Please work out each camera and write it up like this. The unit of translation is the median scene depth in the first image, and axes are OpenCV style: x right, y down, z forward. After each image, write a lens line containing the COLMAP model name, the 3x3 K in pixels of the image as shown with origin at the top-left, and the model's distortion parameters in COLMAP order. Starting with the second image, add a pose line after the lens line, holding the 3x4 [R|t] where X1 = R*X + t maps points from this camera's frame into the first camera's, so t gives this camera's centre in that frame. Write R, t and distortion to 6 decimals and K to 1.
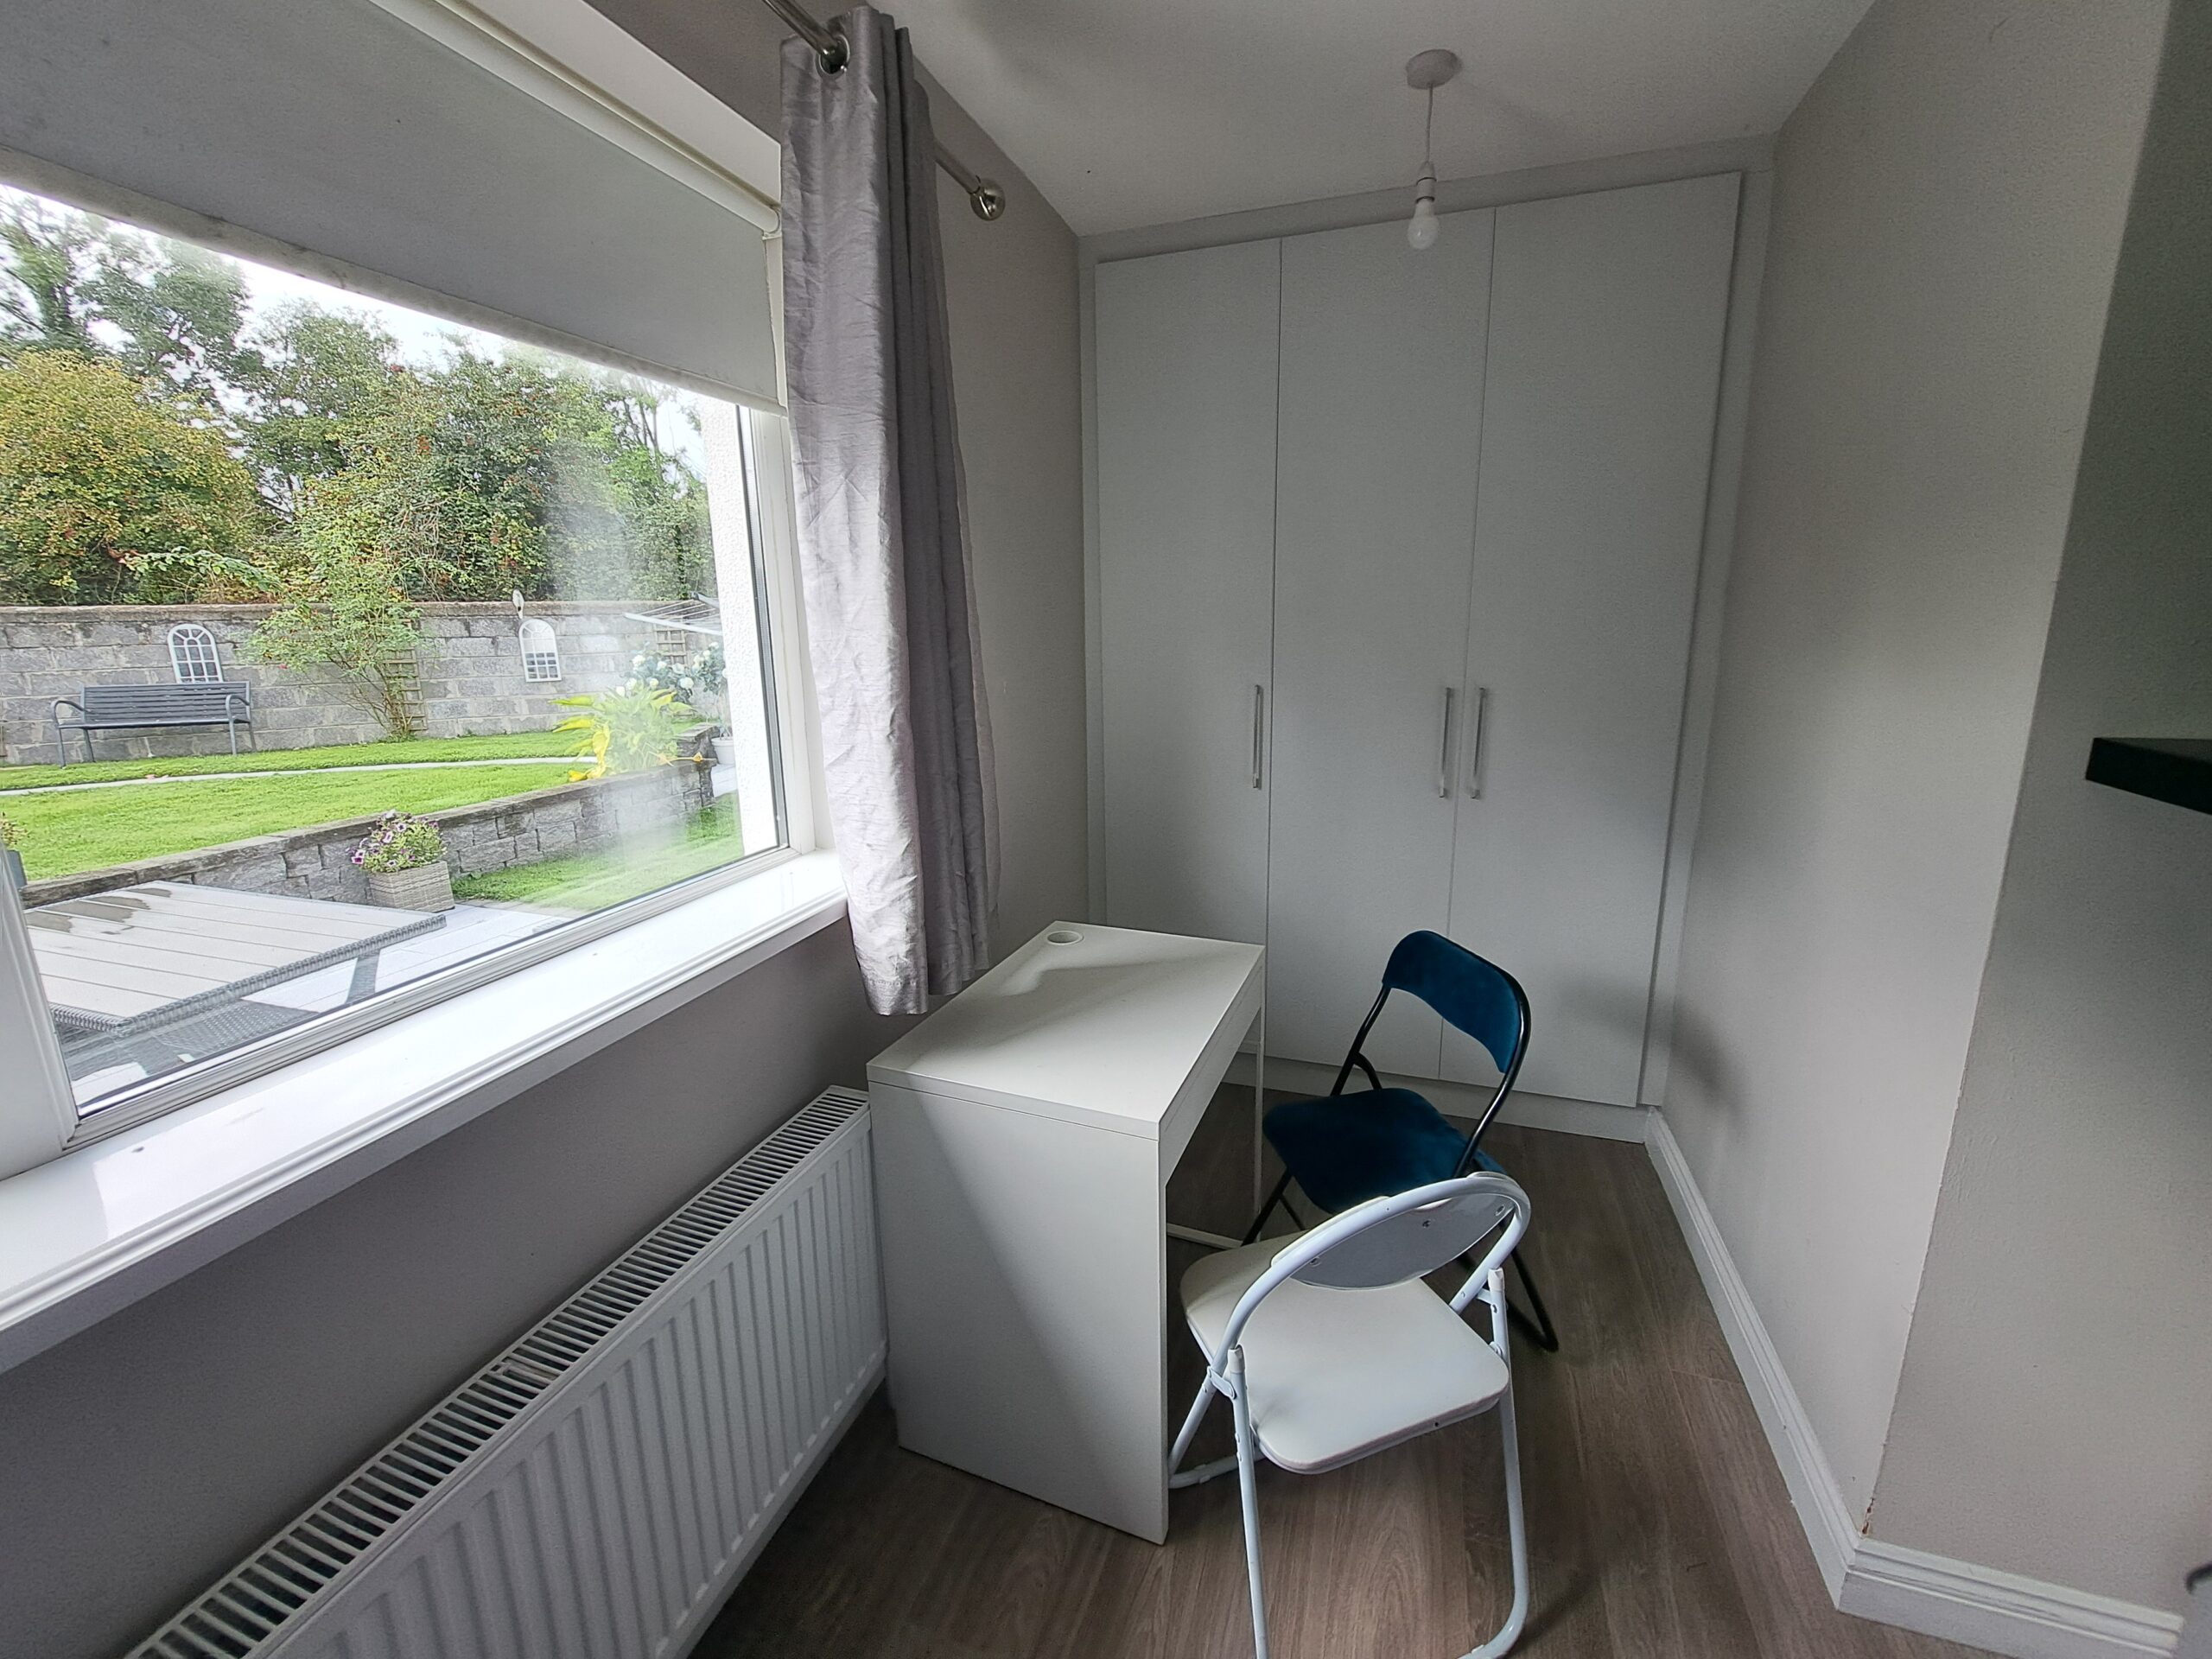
lens RADIAL K [[883.6, 0, 1101.5], [0, 883.6, 814.6], [0, 0, 1]] dist [-0.011730, 0.000818]
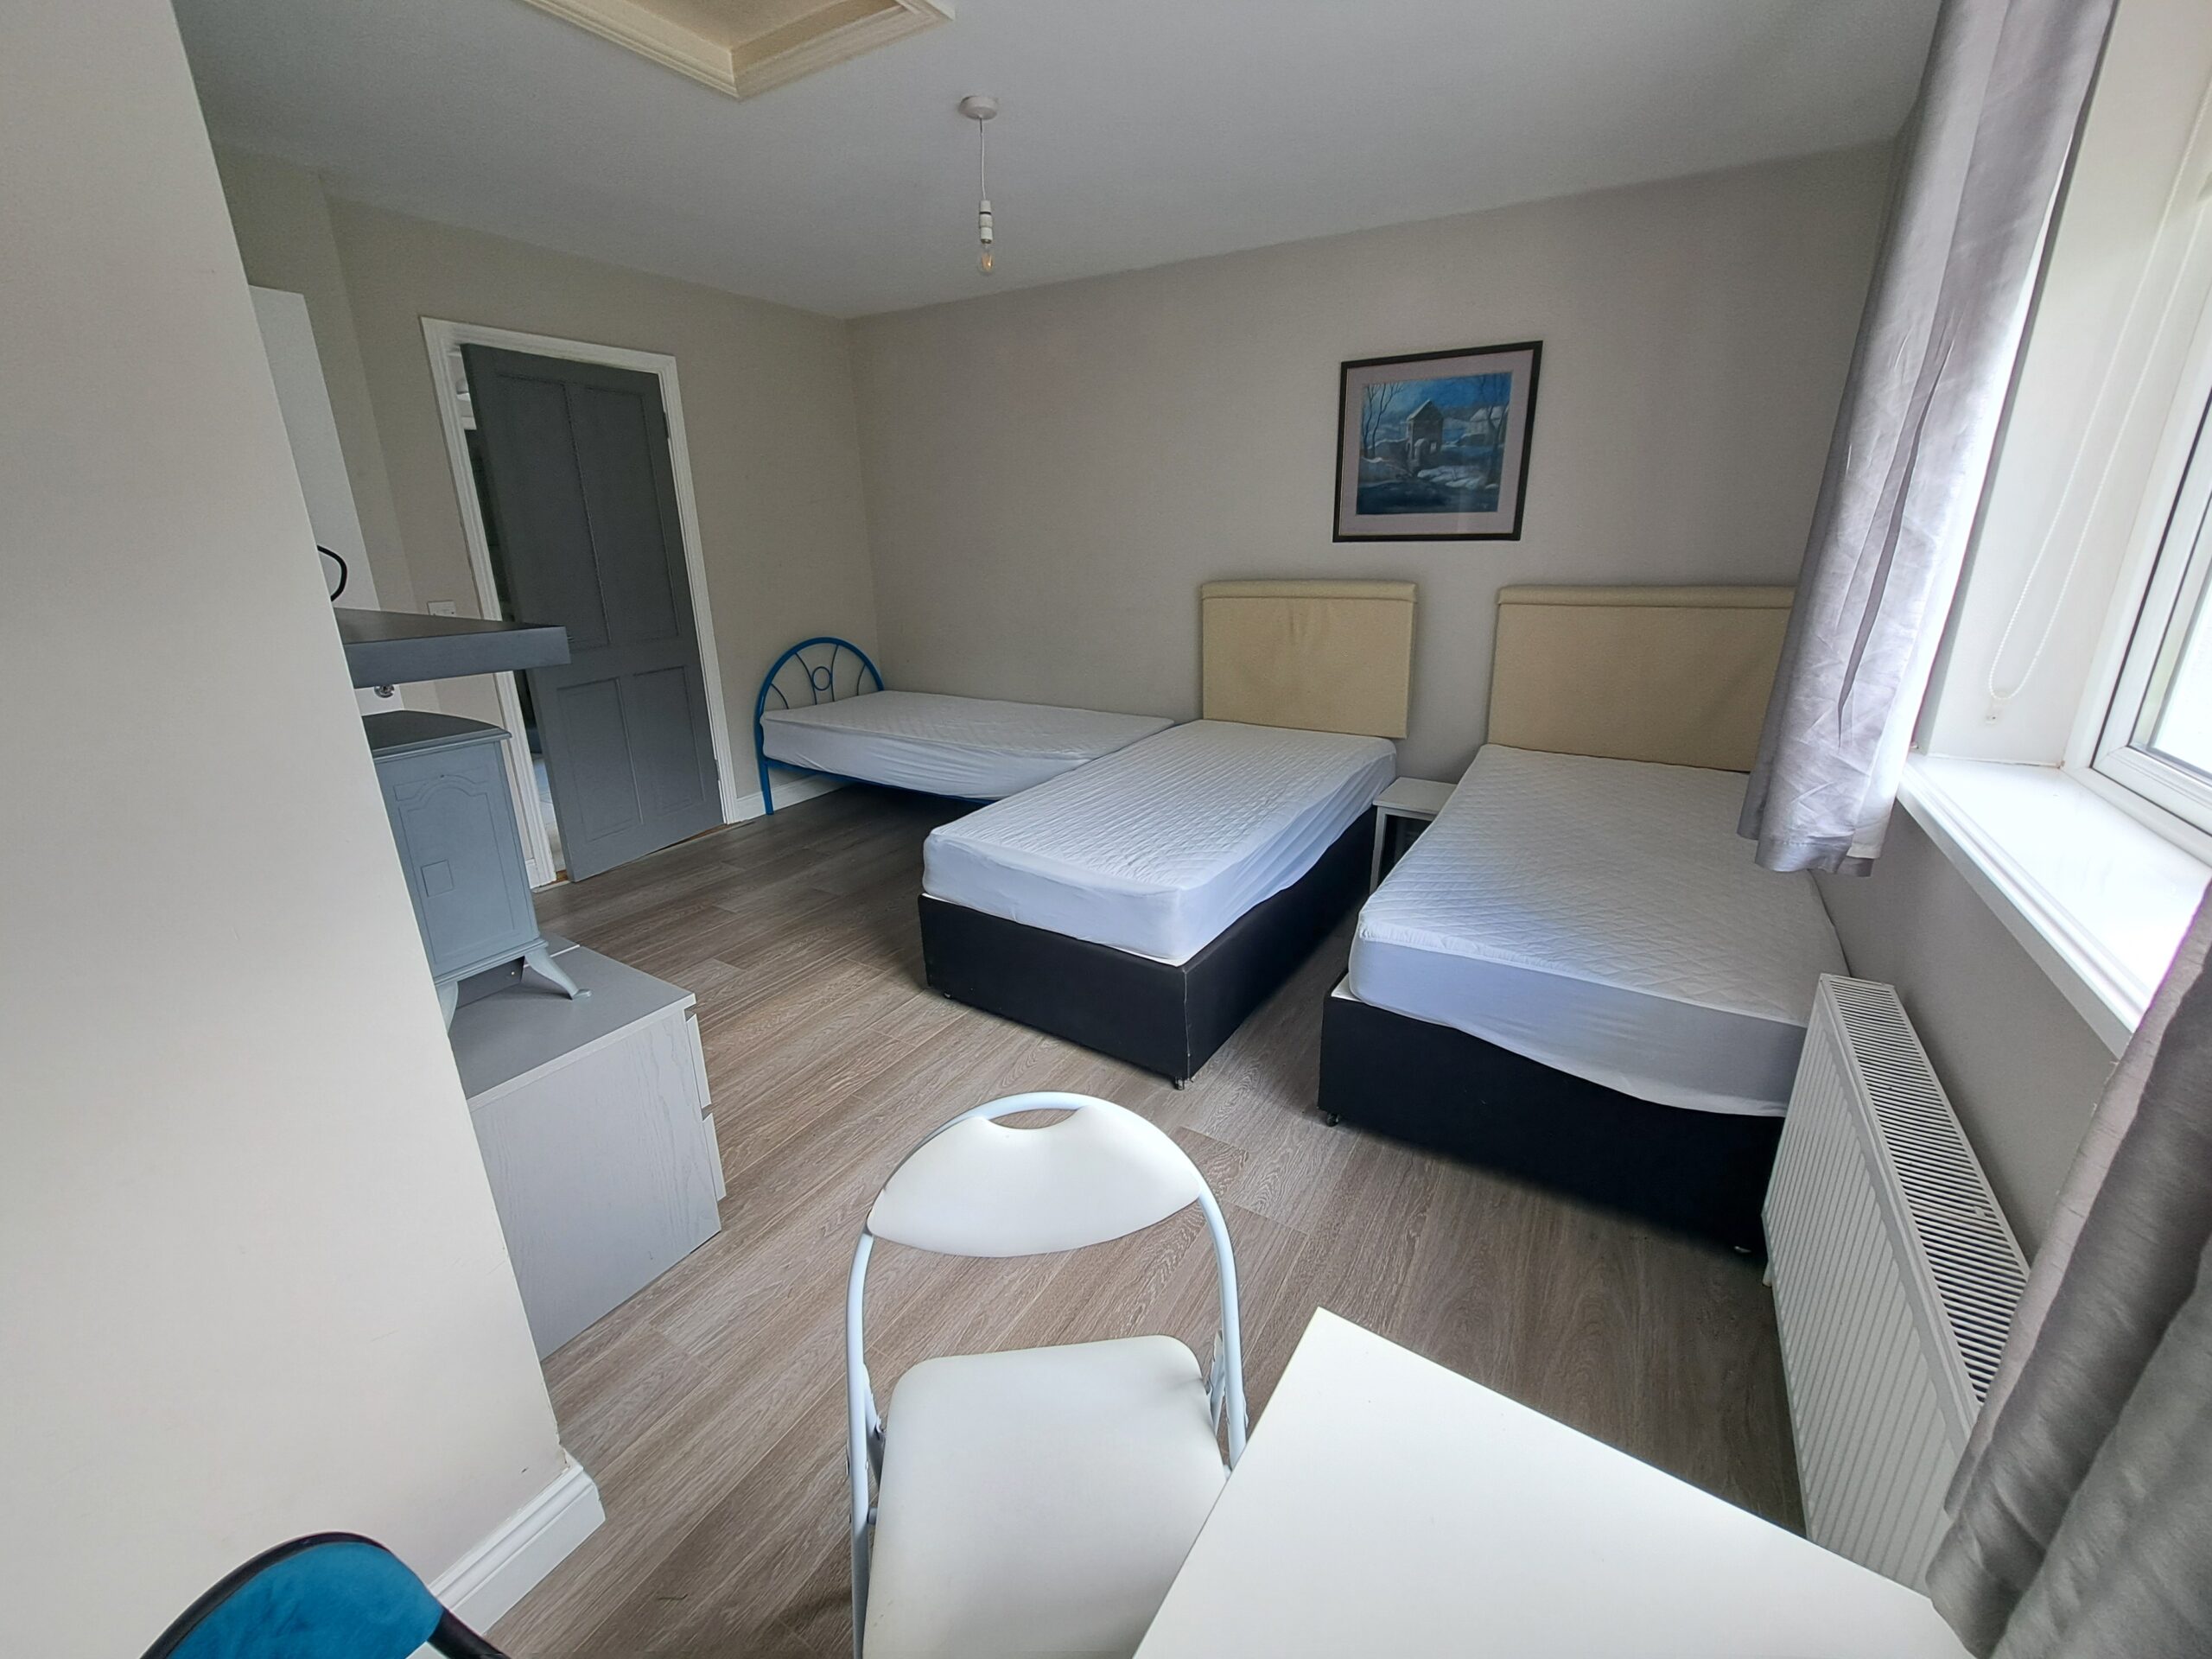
lens RADIAL K [[883.6, 0, 1085.0], [0, 883.6, 823.8], [0, 0, 1]] dist [-0.011730, 0.000818]
pose [[-0.974144, -0.051866, 0.219896, 0.081767], [0.067115, 0.862925, 0.500855, -0.189182], [-0.215731, 0.502663, -0.837132, 0.948655]]
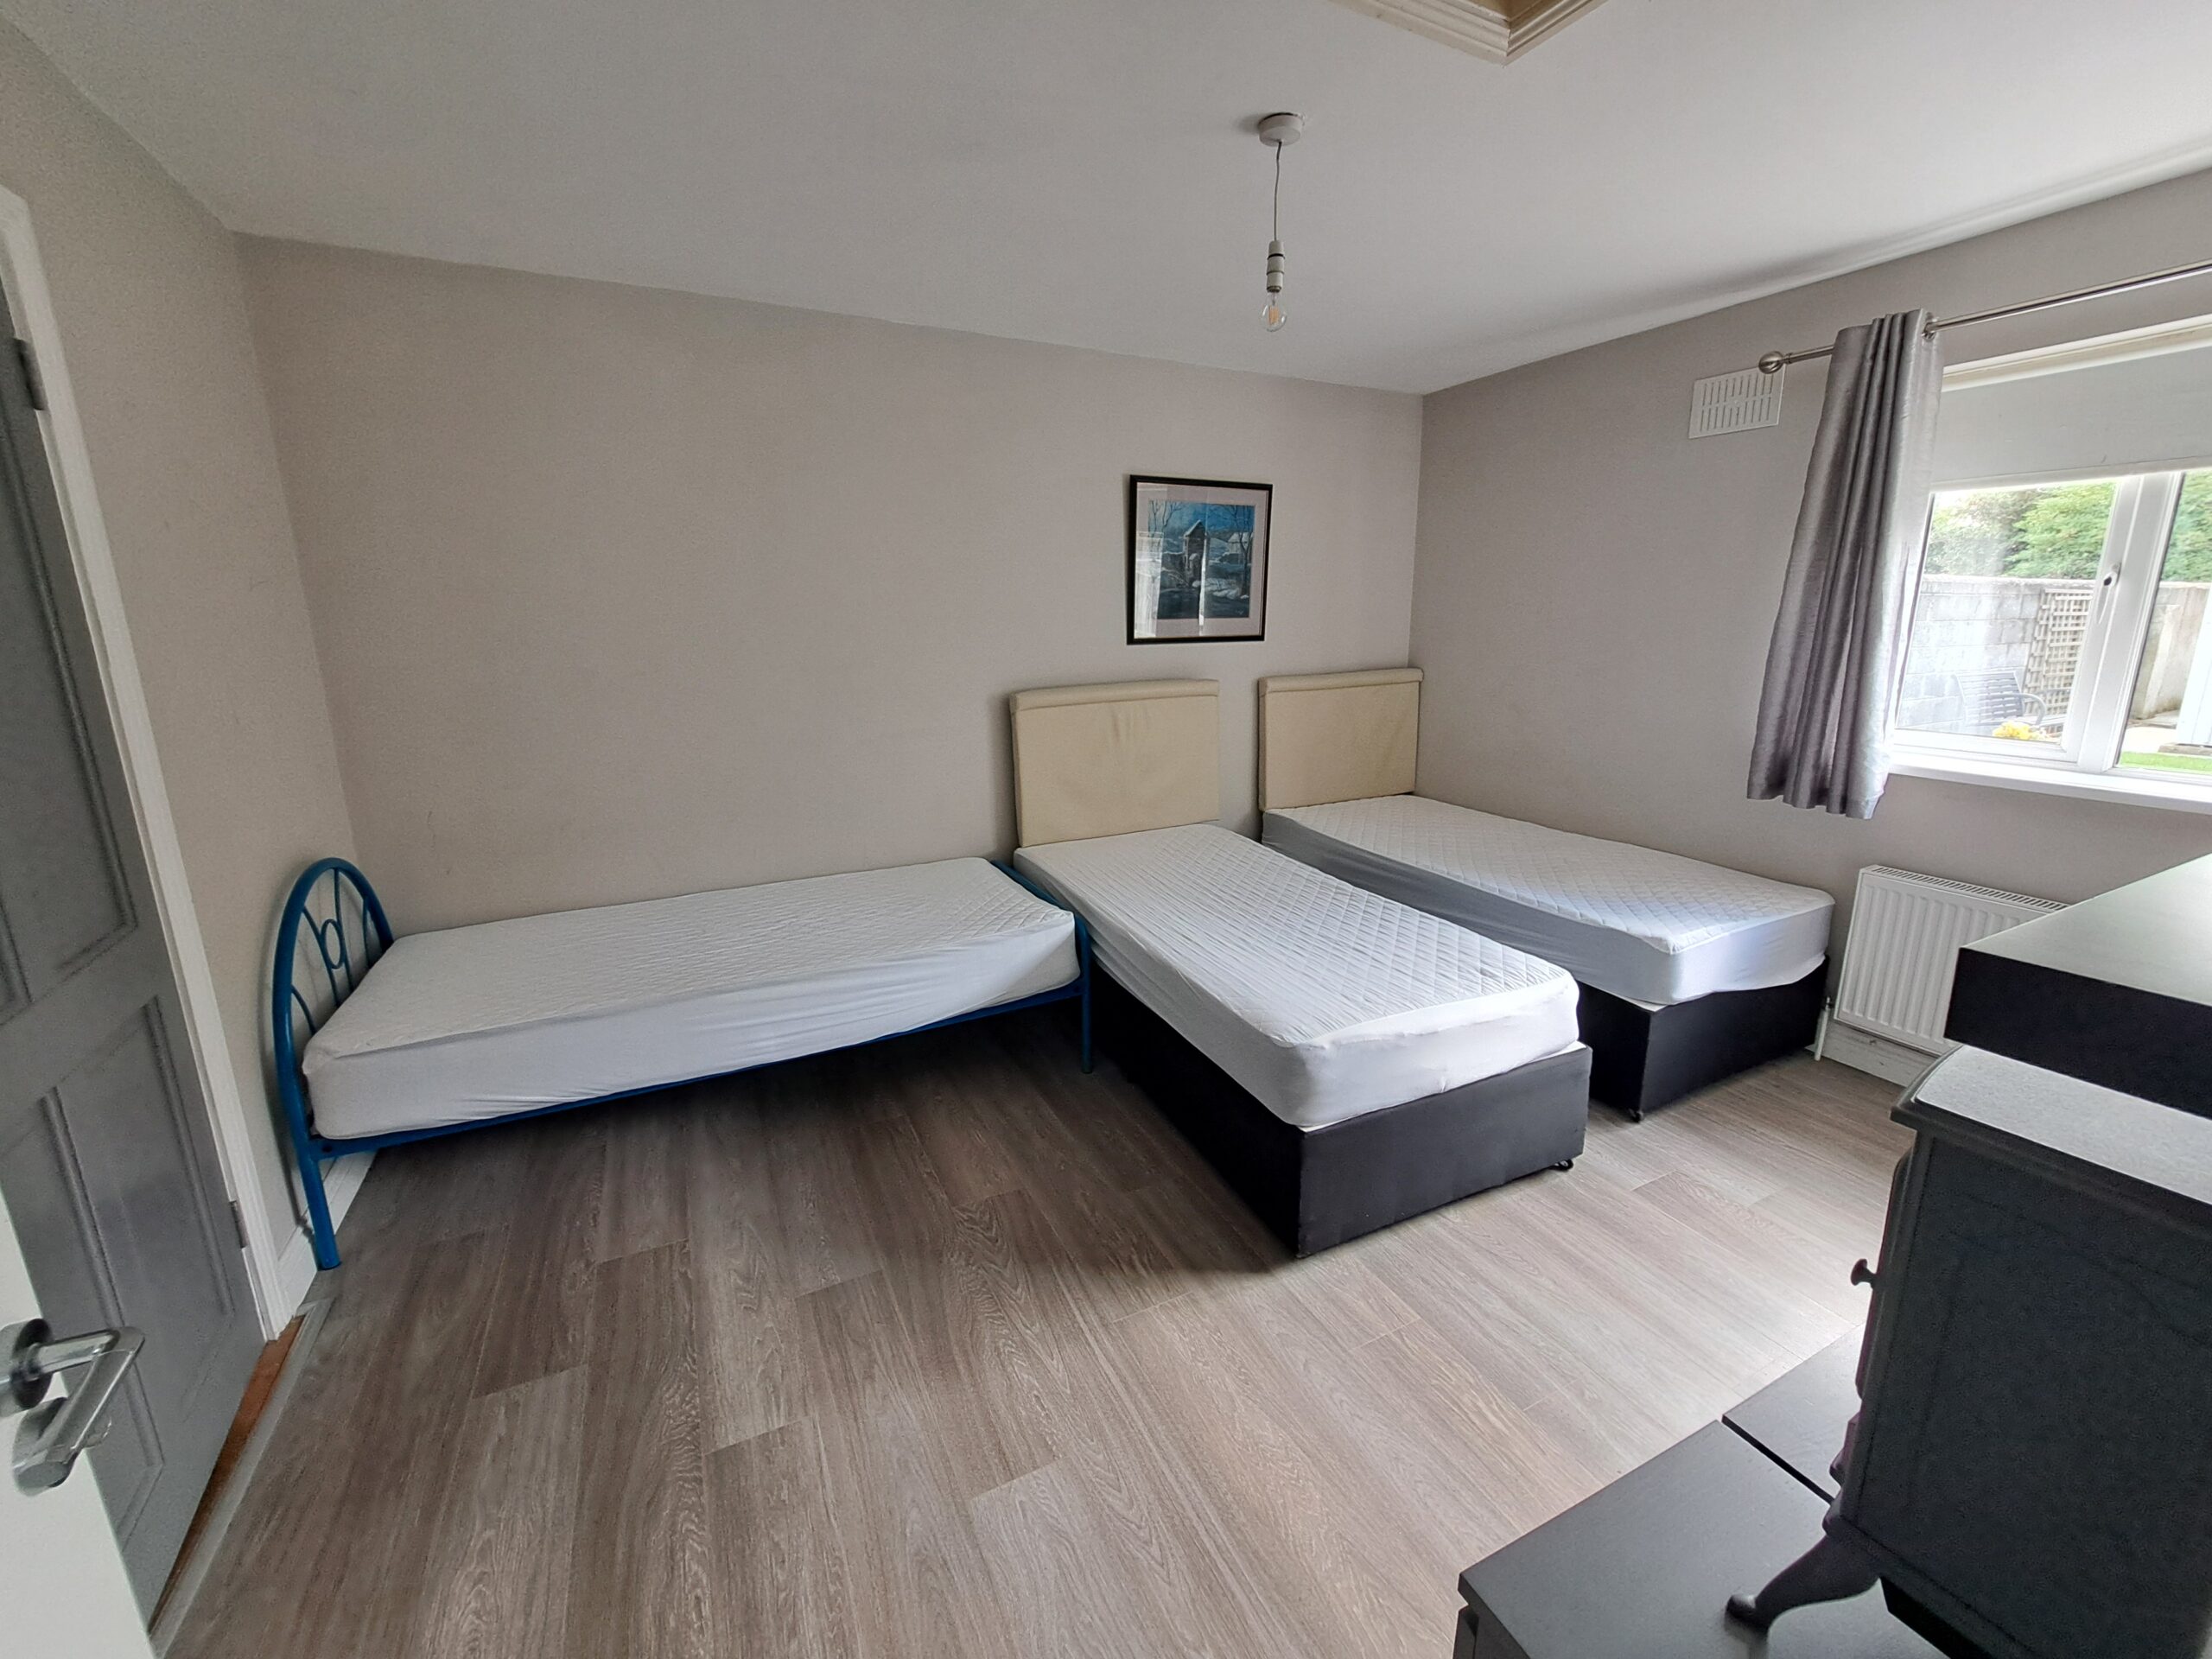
lens RADIAL K [[883.6, 0, 1100.8], [0, 883.6, 814.9], [0, 0, 1]] dist [-0.011730, 0.000818]
pose [[-0.701612, 0.168285, -0.692402, 1.494419], [-0.134986, 0.922727, 0.361046, -0.066264], [0.699657, 0.346779, -0.624680, 0.196553]]
